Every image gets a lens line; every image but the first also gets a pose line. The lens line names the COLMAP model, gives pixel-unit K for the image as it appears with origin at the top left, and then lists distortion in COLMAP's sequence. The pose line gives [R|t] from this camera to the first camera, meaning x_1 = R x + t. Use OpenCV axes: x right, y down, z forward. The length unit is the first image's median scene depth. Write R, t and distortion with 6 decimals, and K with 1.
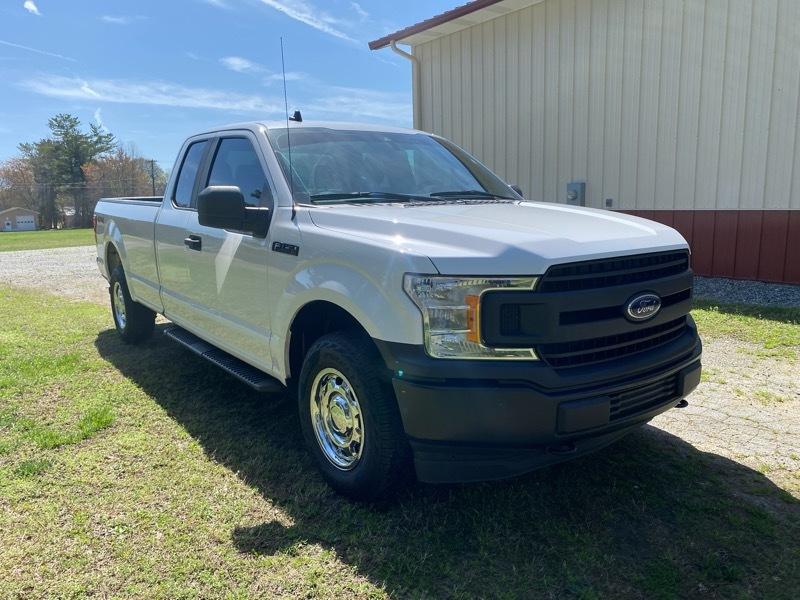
lens RADIAL K [[596.0, 0, 400.0], [0, 596.0, 300.0], [0, 0, 1]] dist [0.047602, -0.058223]
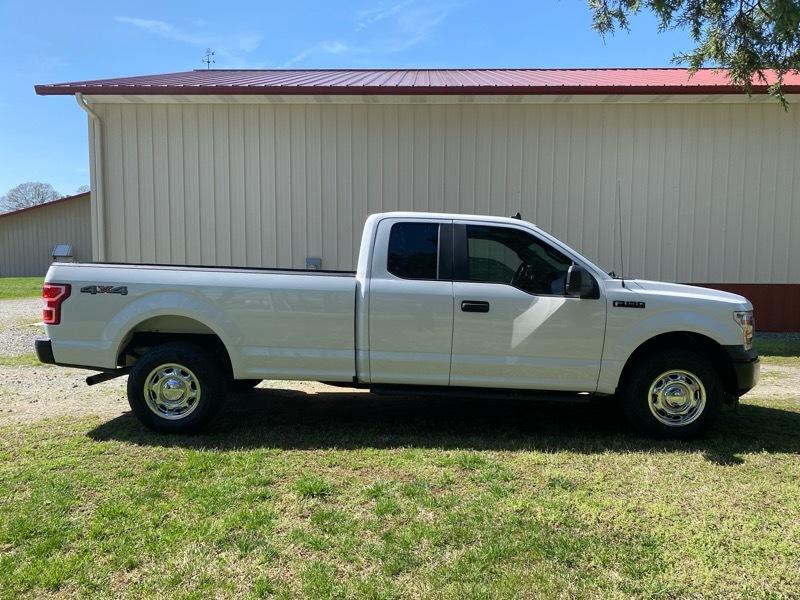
lens RADIAL K [[596.0, 0, 400.0], [0, 596.0, 300.0], [0, 0, 1]] dist [0.047602, -0.058223]
pose [[0.626525, -0.018530, 0.779181, -1.855344], [0.108047, 0.992129, -0.063285, -0.061866], [-0.771875, 0.123837, 0.623596, 0.450999]]
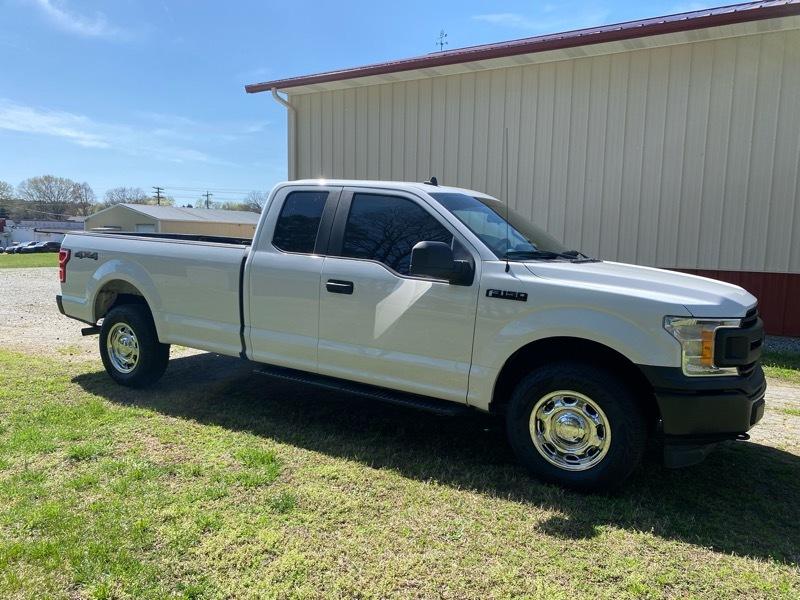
lens RADIAL K [[596.0, 0, 400.0], [0, 596.0, 300.0], [0, 0, 1]] dist [0.047602, -0.058223]
pose [[0.928079, 0.010723, 0.372229, -0.842947], [0.013738, 0.997919, -0.062999, -0.002091], [-0.372130, 0.063581, 0.926001, -0.053601]]
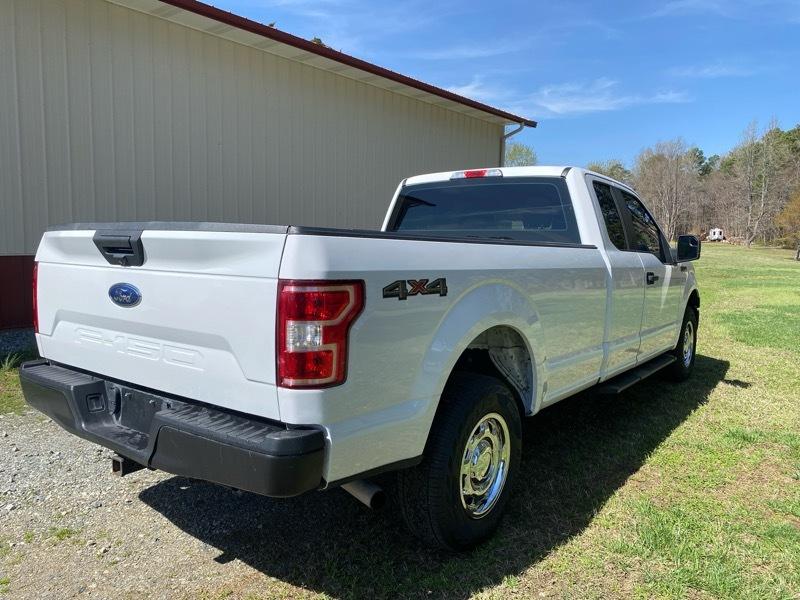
lens RADIAL K [[618.9, 0, 400.0], [0, 618.9, 300.0], [0, 0, 1]] dist [0.088393, -0.100162]
pose [[-0.288357, -0.082972, 0.953921, -1.799688], [0.147902, 0.980423, 0.129985, -0.374799], [-0.946031, 0.178569, -0.270441, 2.366158]]
